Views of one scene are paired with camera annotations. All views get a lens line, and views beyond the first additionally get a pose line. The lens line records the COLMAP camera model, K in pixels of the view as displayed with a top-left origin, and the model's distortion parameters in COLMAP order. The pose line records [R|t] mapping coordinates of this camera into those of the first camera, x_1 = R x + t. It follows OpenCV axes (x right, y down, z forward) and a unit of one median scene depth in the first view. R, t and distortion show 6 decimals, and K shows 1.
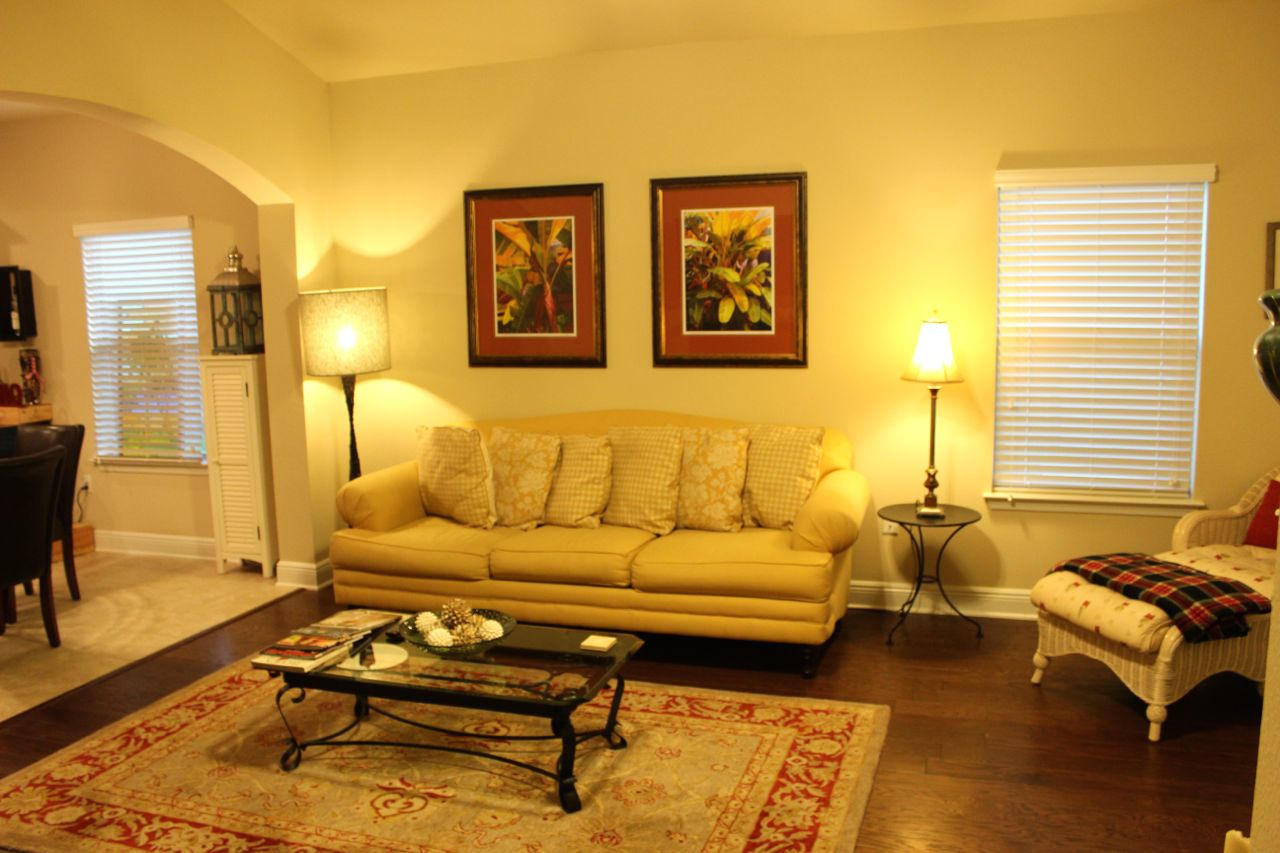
lens RADIAL K [[1057.7, 0, 637.7], [0, 1057.7, 433.9], [0, 0, 1]] dist [-0.147692, 0.121257]
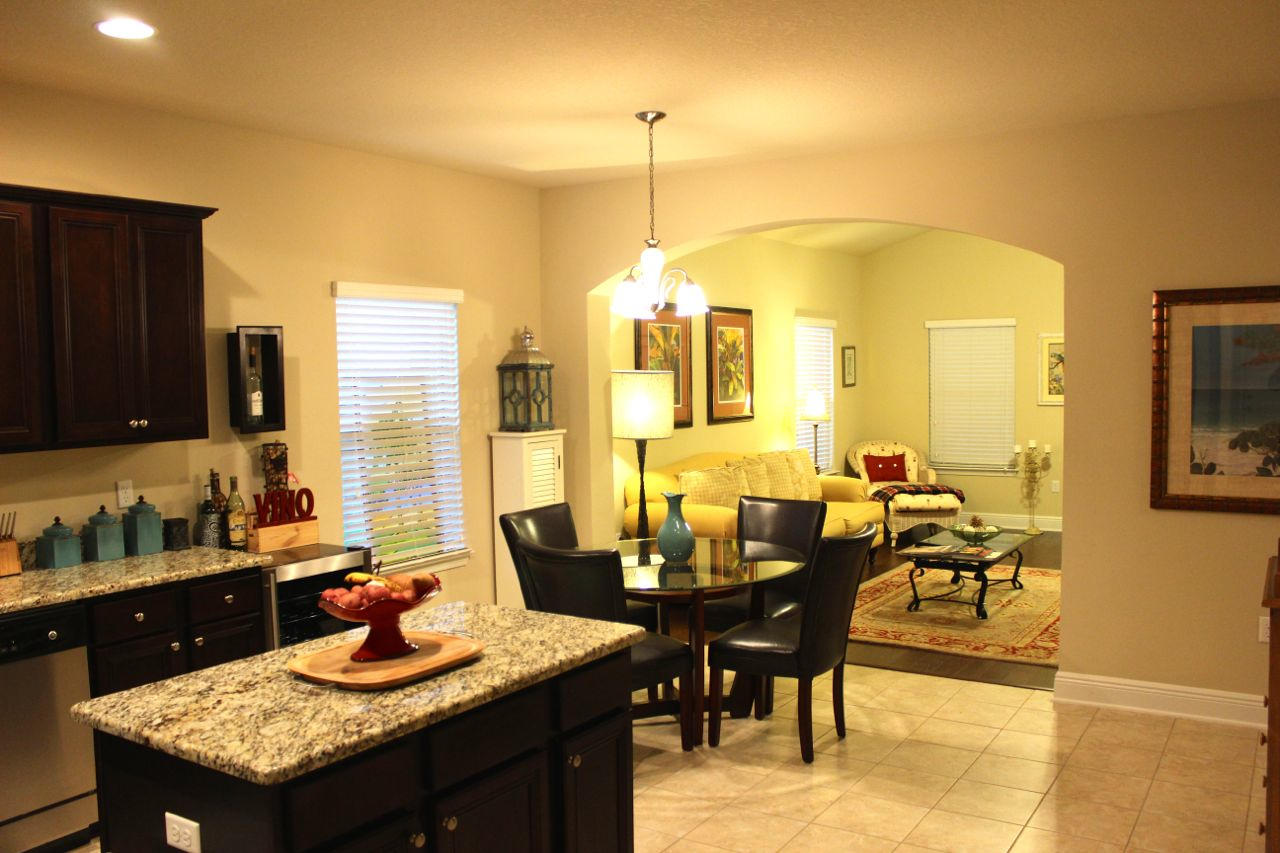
lens RADIAL K [[1057.7, 0, 627.4], [0, 1057.7, 426.5], [0, 0, 1]] dist [-0.147692, 0.121257]
pose [[0.268049, -0.032470, 0.962858, -1.560205], [0.142515, 0.989773, -0.006297, -0.069321], [-0.952806, 0.138910, 0.269935, 0.709870]]
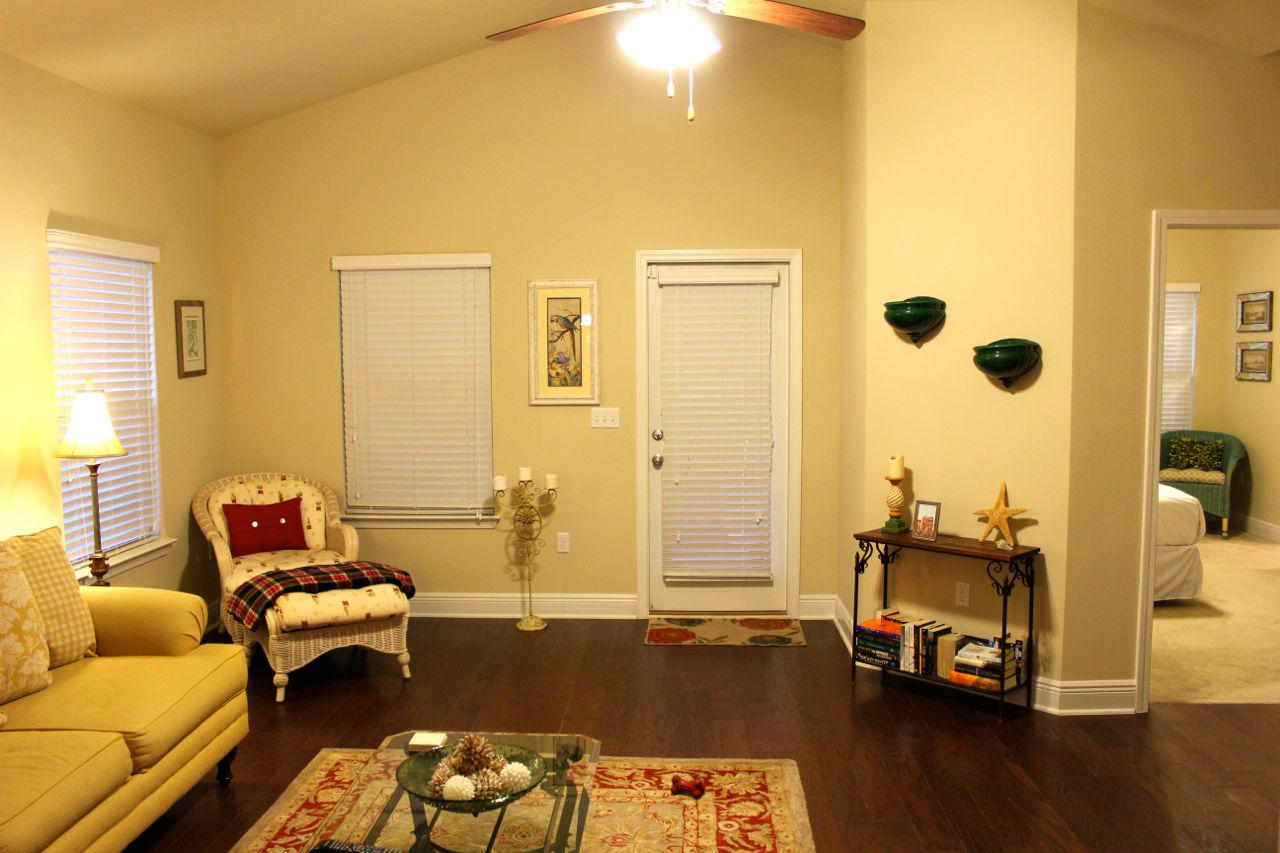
lens RADIAL K [[1057.7, 0, 627.0], [0, 1057.7, 437.4], [0, 0, 1]] dist [-0.147692, 0.121257]
pose [[-0.264927, -0.063620, 0.962167, -0.615391], [0.146069, 0.983658, 0.105261, -0.082174], [-0.953141, 0.168430, -0.251305, 0.689705]]
